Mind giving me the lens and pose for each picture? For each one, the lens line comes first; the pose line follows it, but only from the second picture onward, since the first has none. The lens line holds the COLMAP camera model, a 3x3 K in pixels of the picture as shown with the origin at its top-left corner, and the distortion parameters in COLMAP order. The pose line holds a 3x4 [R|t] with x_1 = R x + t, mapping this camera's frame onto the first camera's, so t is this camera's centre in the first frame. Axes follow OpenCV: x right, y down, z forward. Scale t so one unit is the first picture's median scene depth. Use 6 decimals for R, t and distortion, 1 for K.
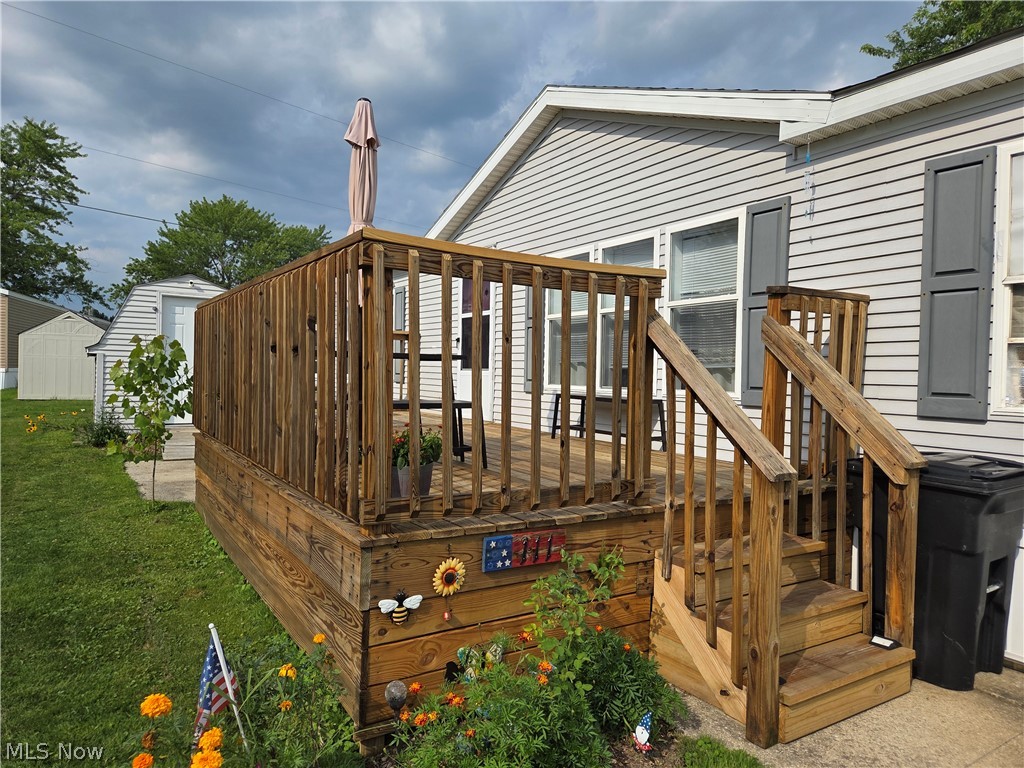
lens RADIAL K [[691.3, 0, 509.3], [0, 691.3, 377.1], [0, 0, 1]] dist [0.070157, -0.067647]
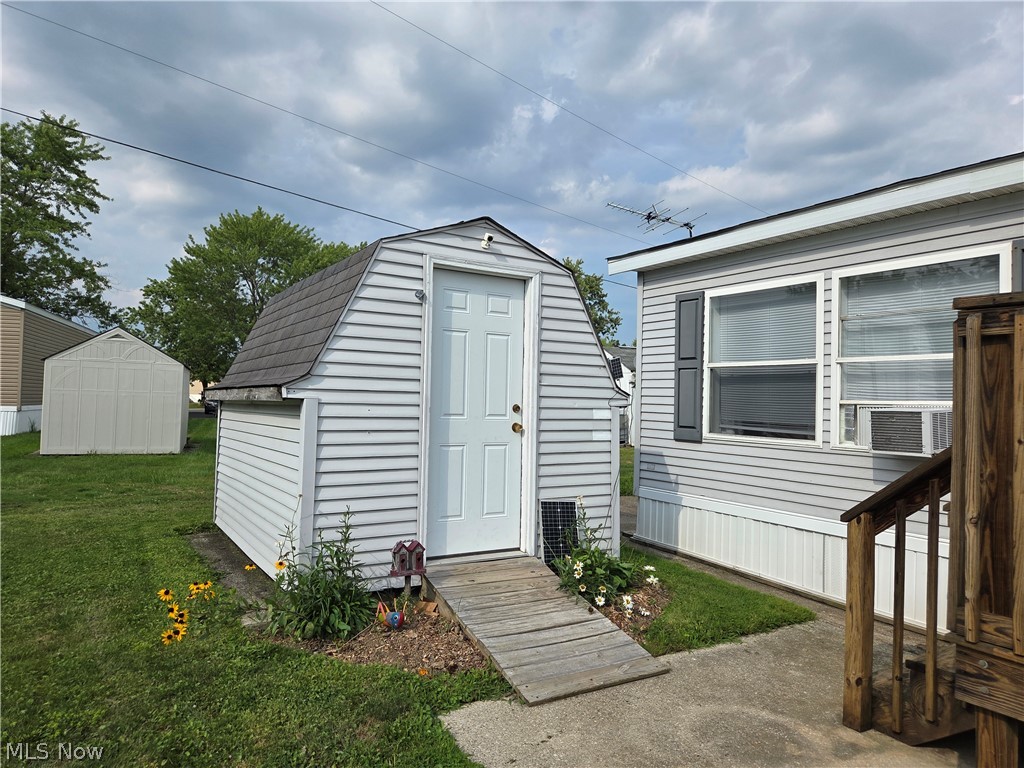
lens RADIAL K [[691.3, 0, 509.3], [0, 691.3, 377.1], [0, 0, 1]] dist [0.070157, -0.067647]
pose [[0.999987, 0.002327, 0.004572, -0.115464], [-0.002129, 0.999074, -0.042968, -0.007082], [-0.004668, 0.042958, 0.999066, 0.145855]]
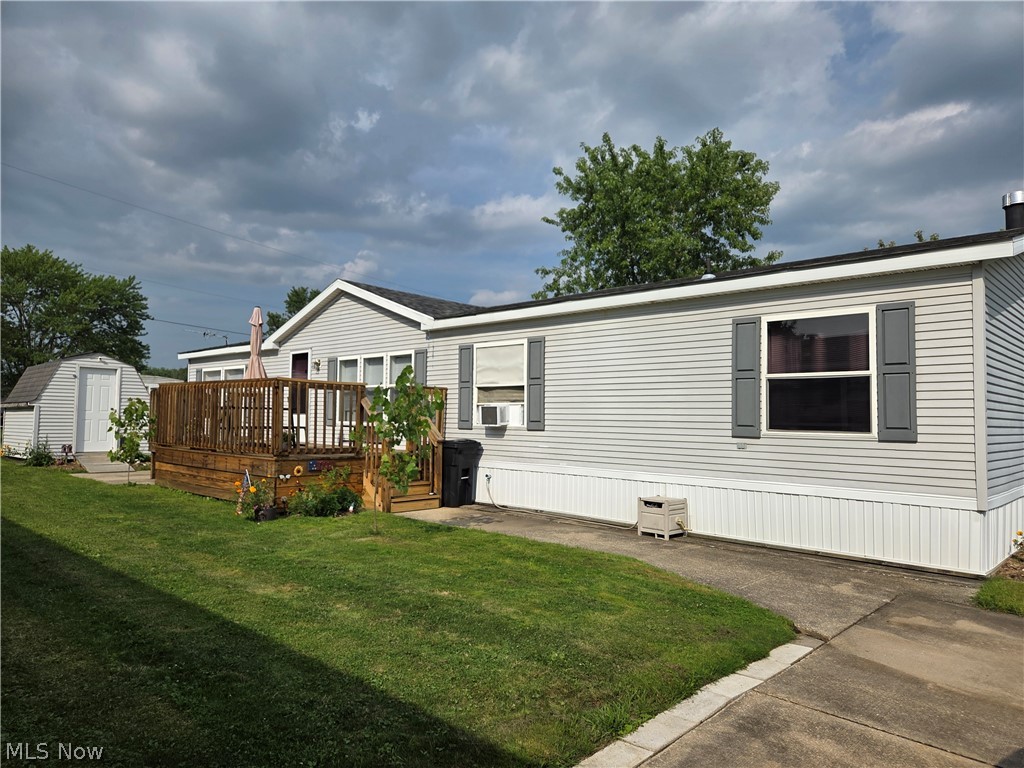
lens RADIAL K [[691.4, 0, 512.0], [0, 691.4, 384.0], [0, 0, 1]] dist [0.074986, -0.067360]
pose [[0.964902, 0.006234, 0.262538, 0.002080], [0.008208, 0.998514, -0.053877, 0.002545], [-0.262483, 0.054141, 0.963416, -0.183364]]
